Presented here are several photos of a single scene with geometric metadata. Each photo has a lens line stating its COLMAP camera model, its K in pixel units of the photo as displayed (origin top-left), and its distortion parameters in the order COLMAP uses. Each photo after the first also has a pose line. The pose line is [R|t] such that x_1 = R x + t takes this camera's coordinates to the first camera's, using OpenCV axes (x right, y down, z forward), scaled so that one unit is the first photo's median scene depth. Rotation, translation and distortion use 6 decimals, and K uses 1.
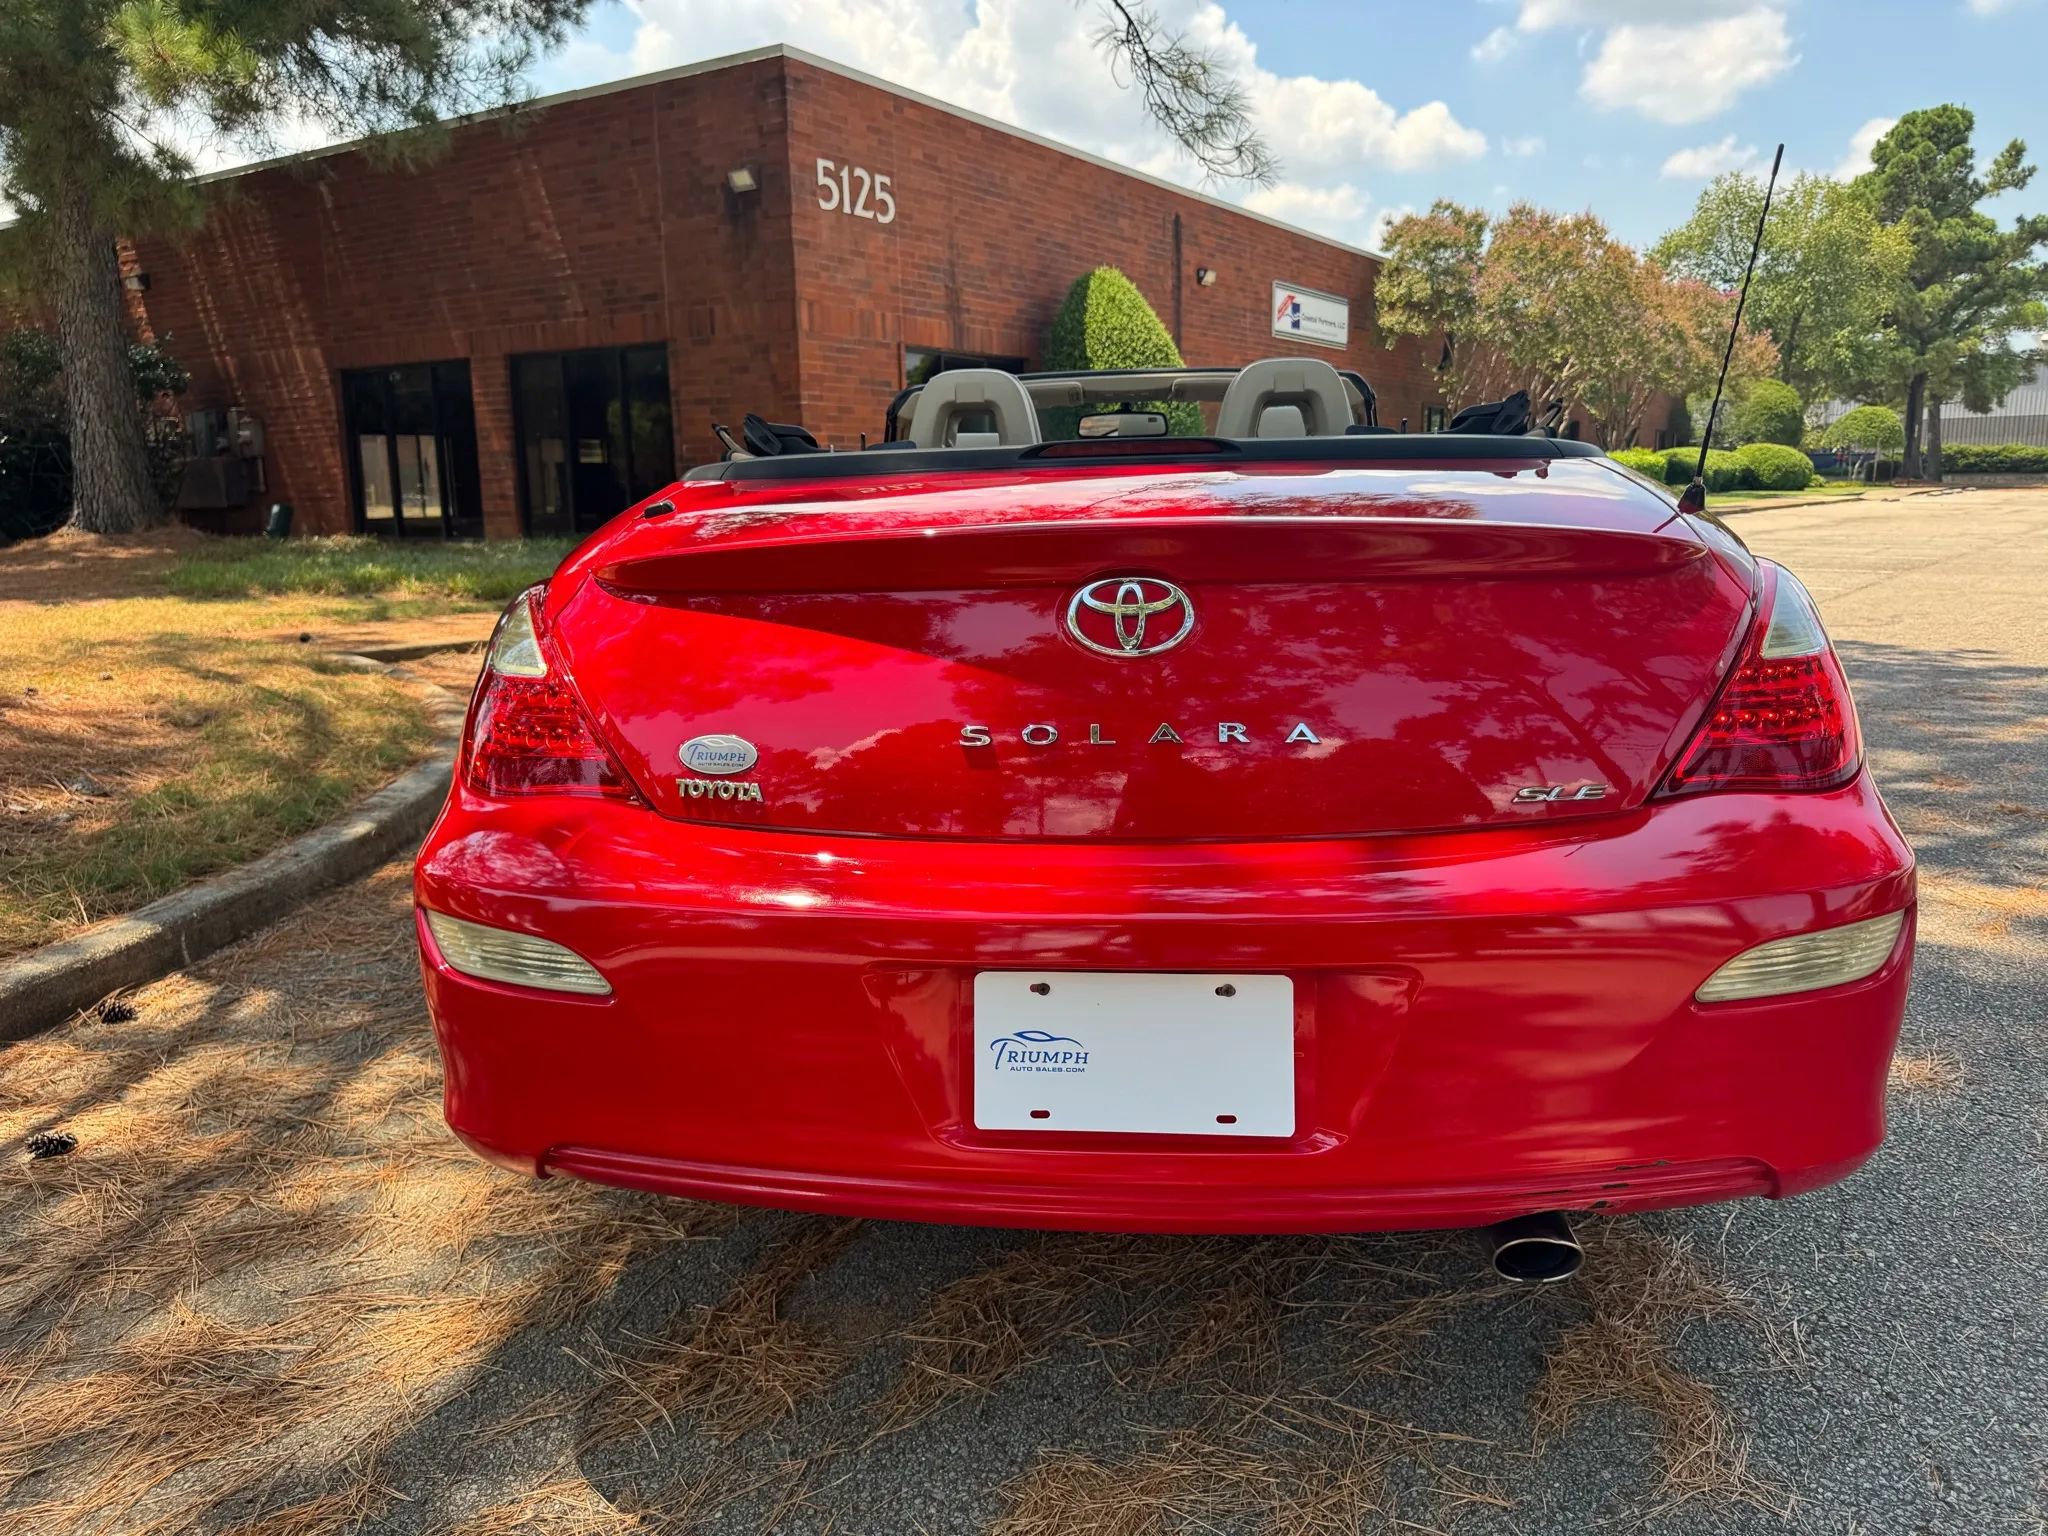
lens RADIAL K [[1468.7, 0, 1005.5], [0, 1468.7, 759.1], [0, 0, 1]] dist [0.005904, -0.009122]
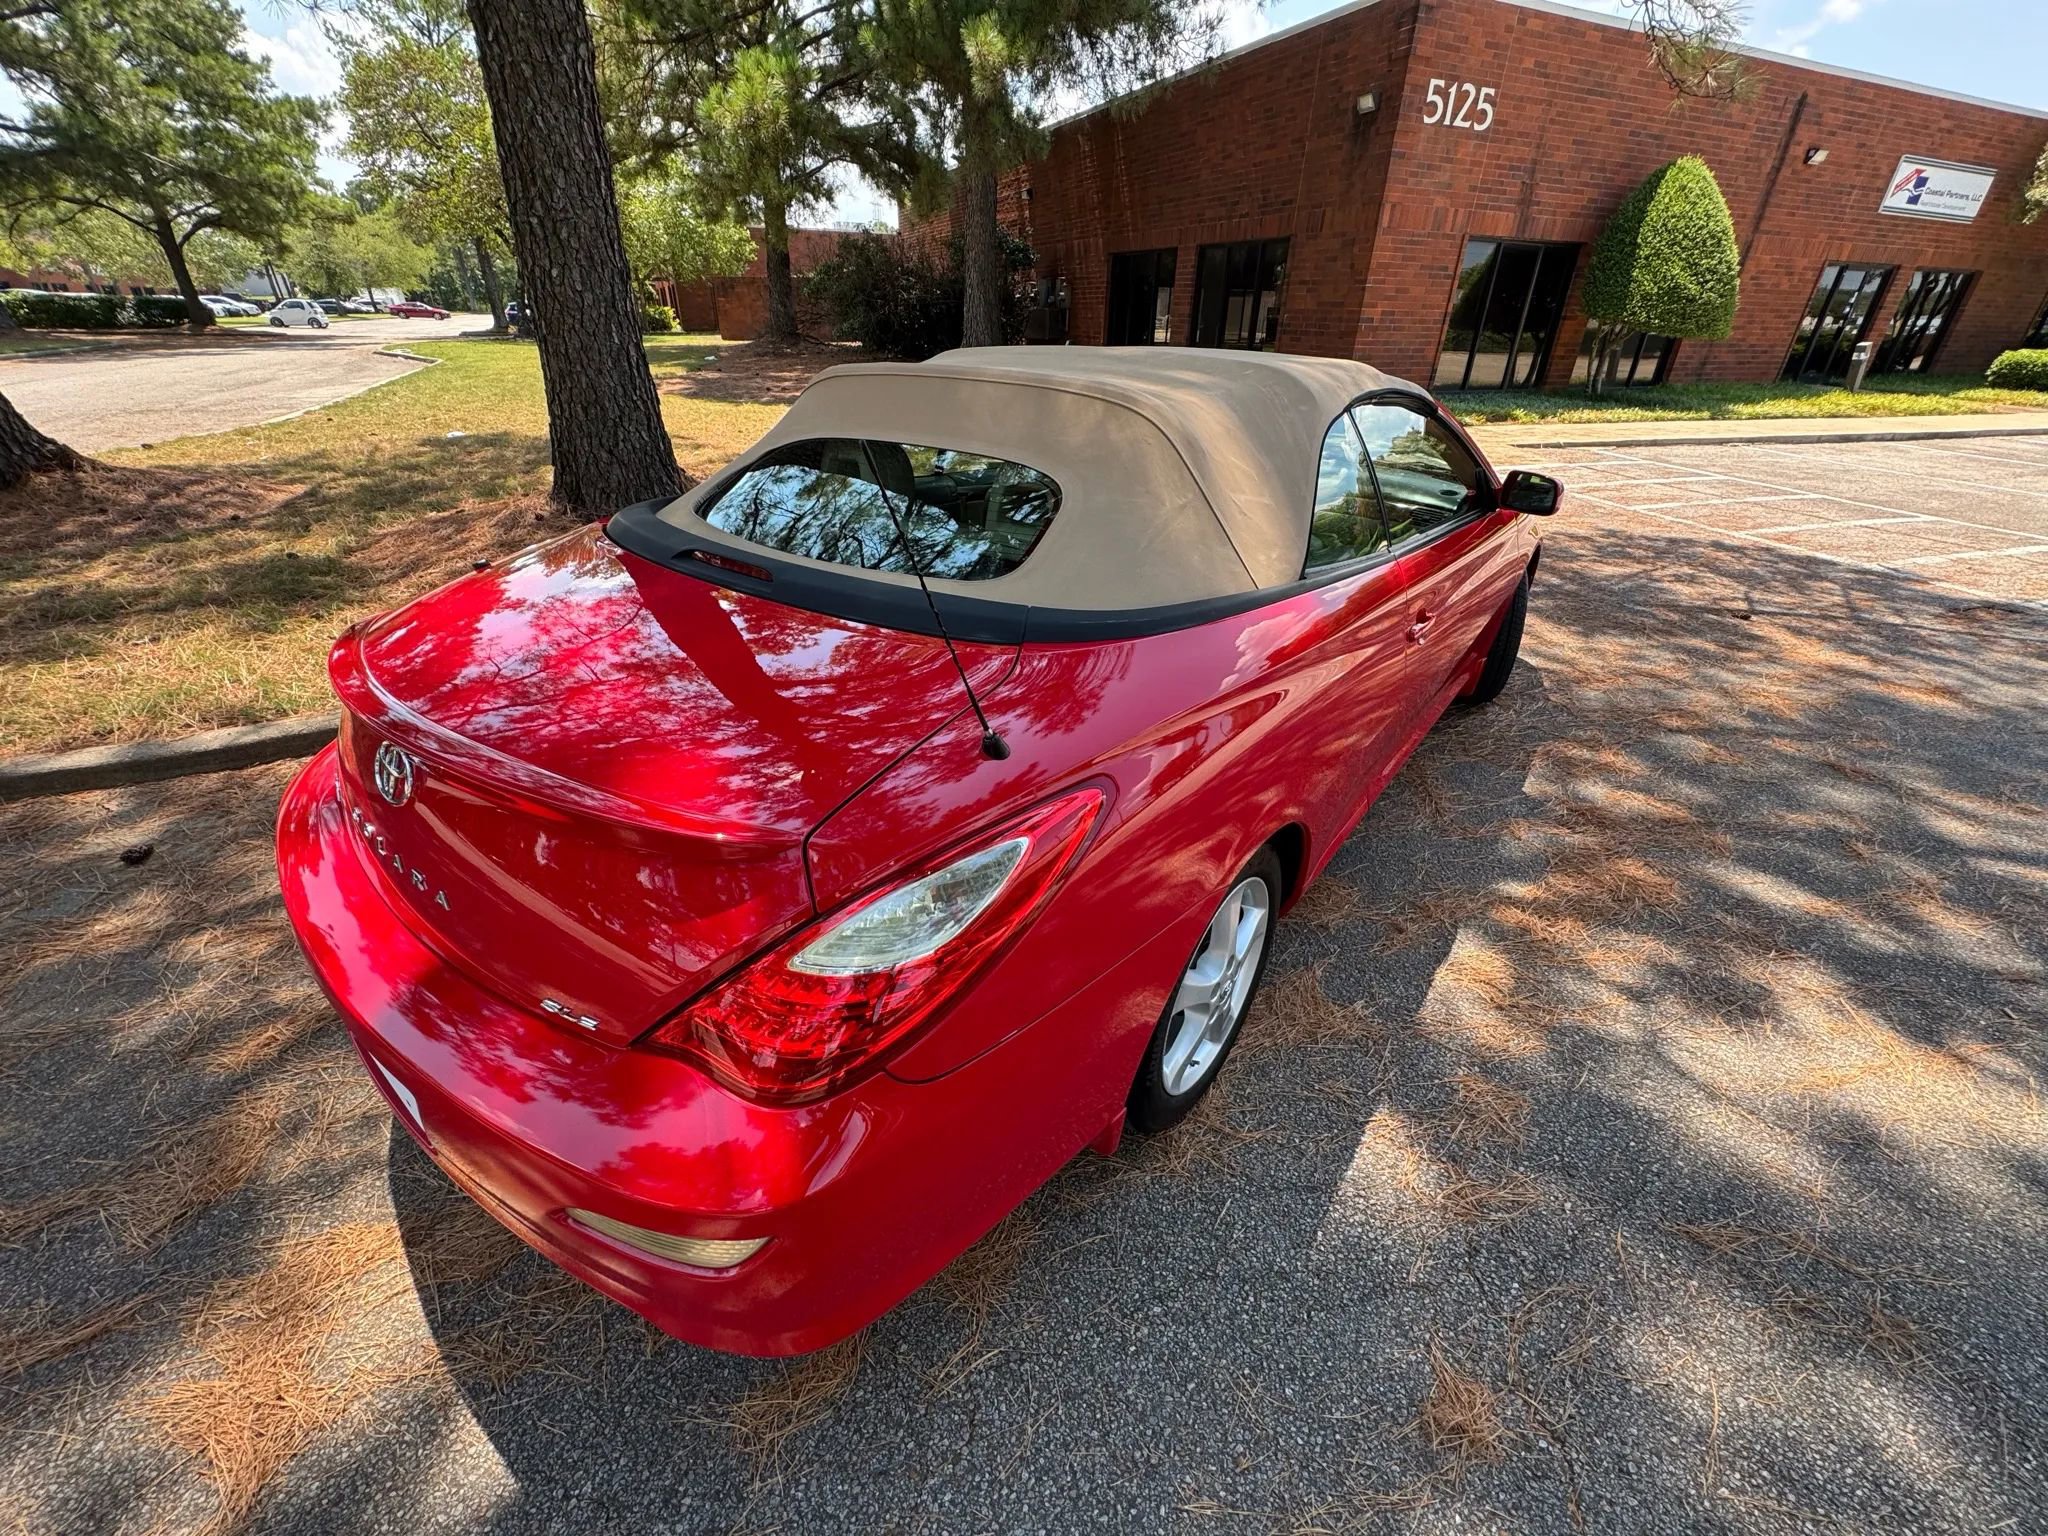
lens RADIAL K [[821.2, 0, 1021.6], [0, 821.2, 766.0], [0, 0, 1]] dist [-0.003703, 0.000350]
pose [[0.830104, 0.295015, -0.473174, 0.054436], [-0.130532, 0.927809, 0.349474, -0.026270], [0.542115, -0.228336, 0.808687, 0.039597]]
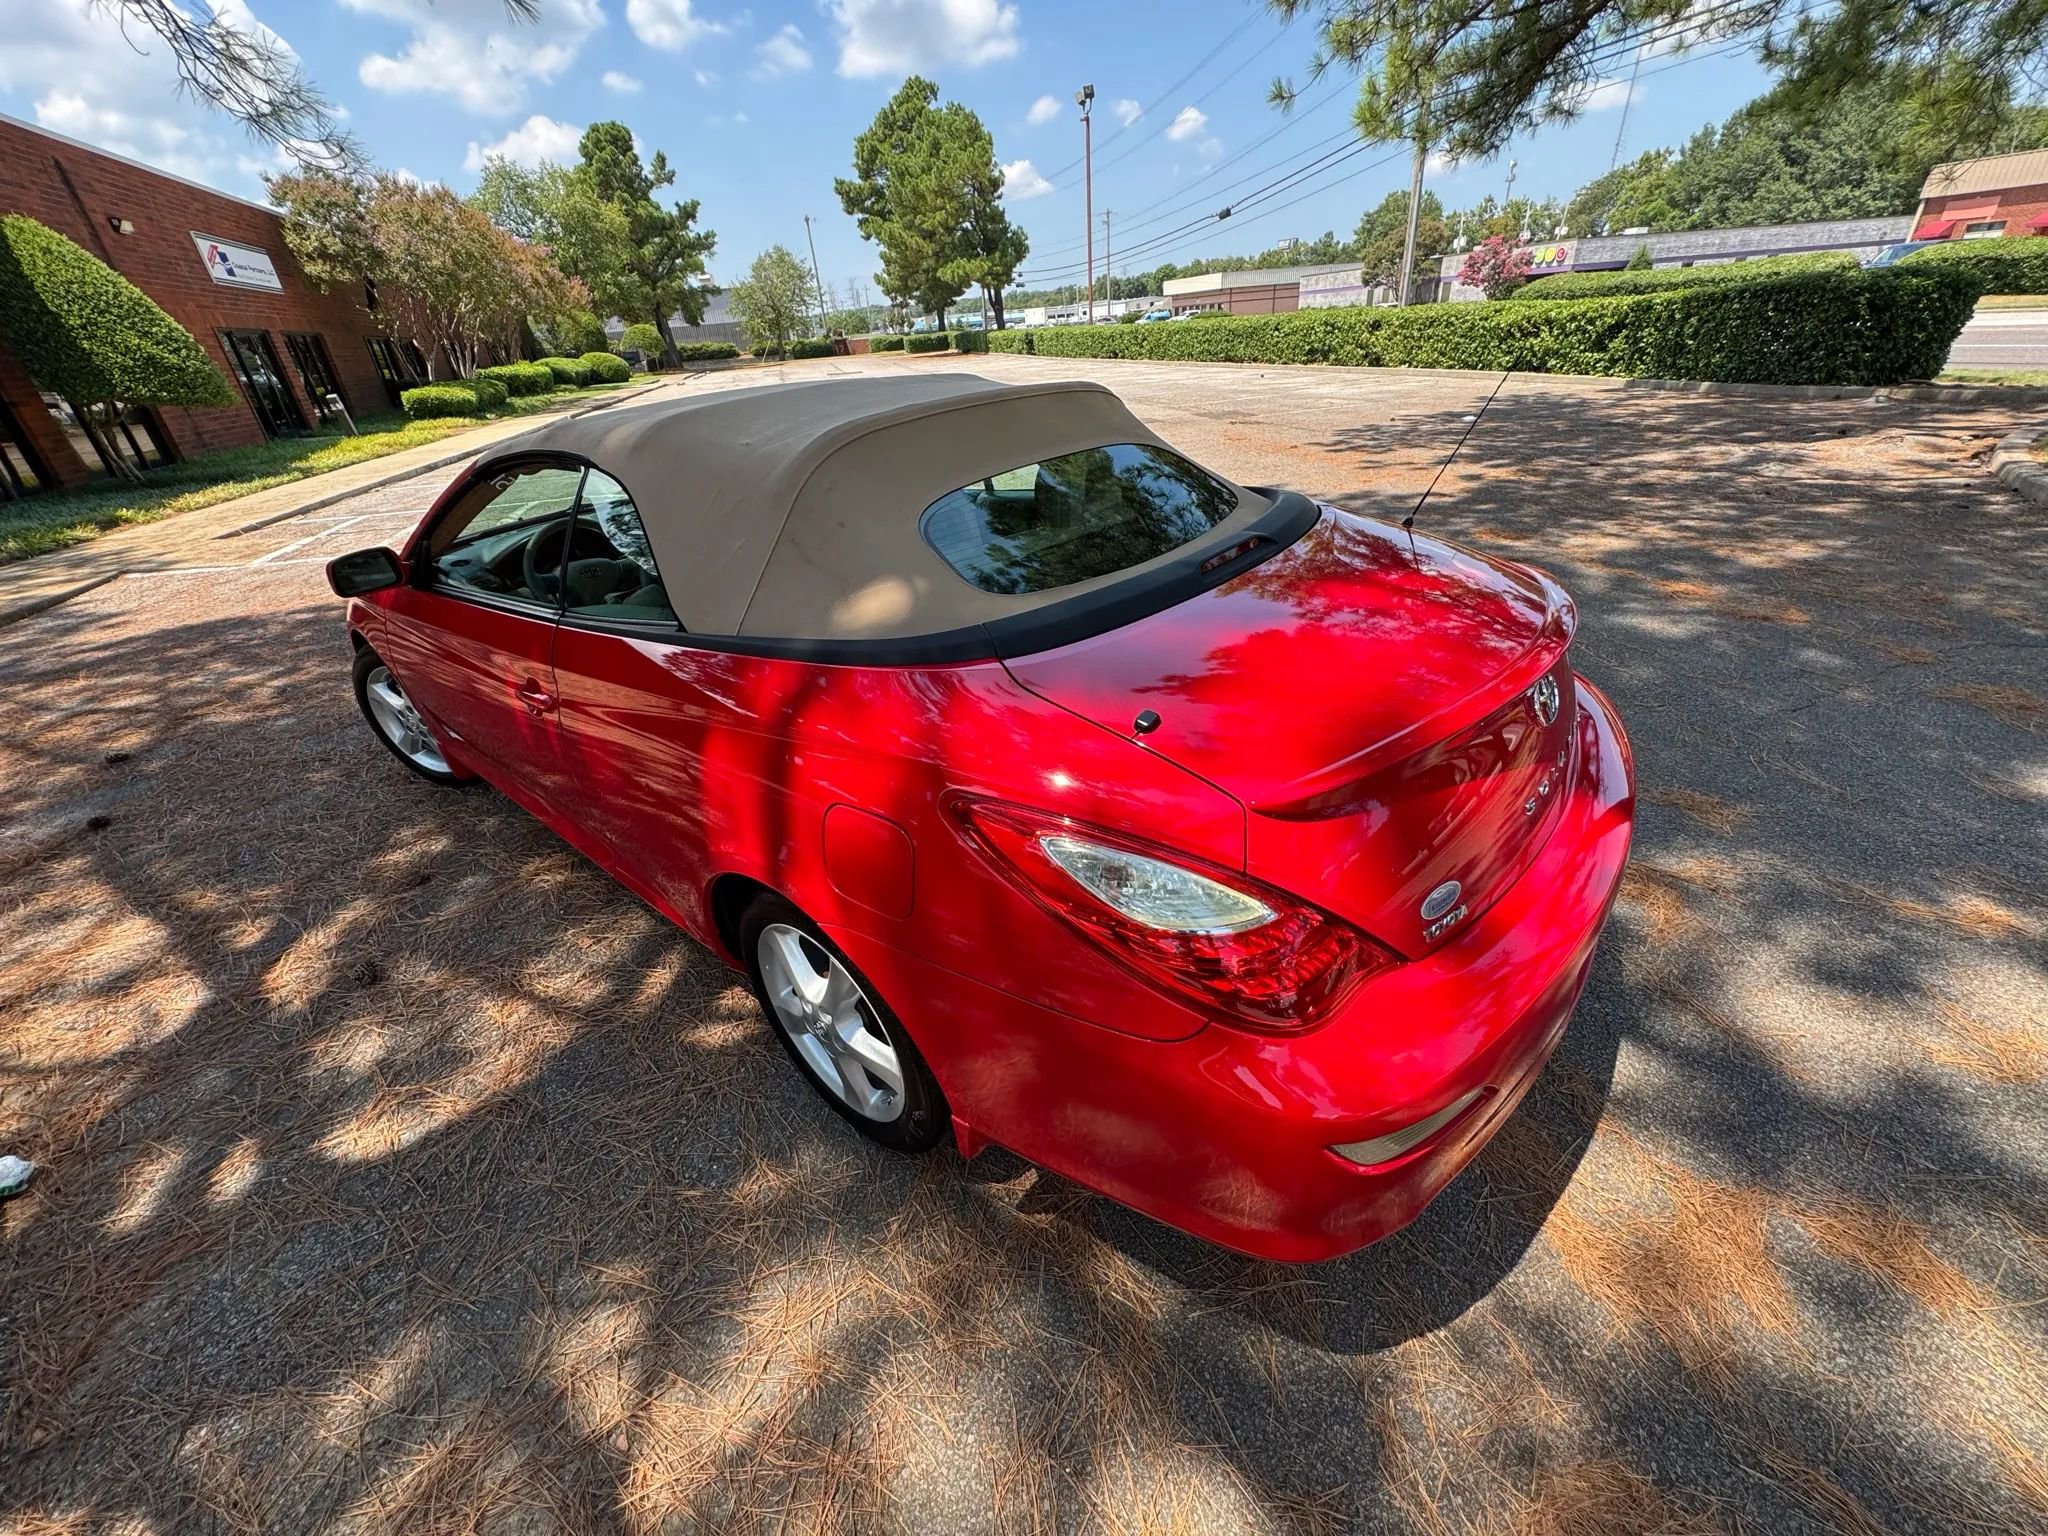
lens RADIAL K [[821.2, 0, 1021.6], [0, 821.2, 766.0], [0, 0, 1]] dist [-0.003703, 0.000350]
pose [[0.586594, -0.405696, 0.700941, -0.053021], [0.208391, 0.911953, 0.353432, -0.027289], [-0.782611, -0.061251, 0.619490, 0.050595]]
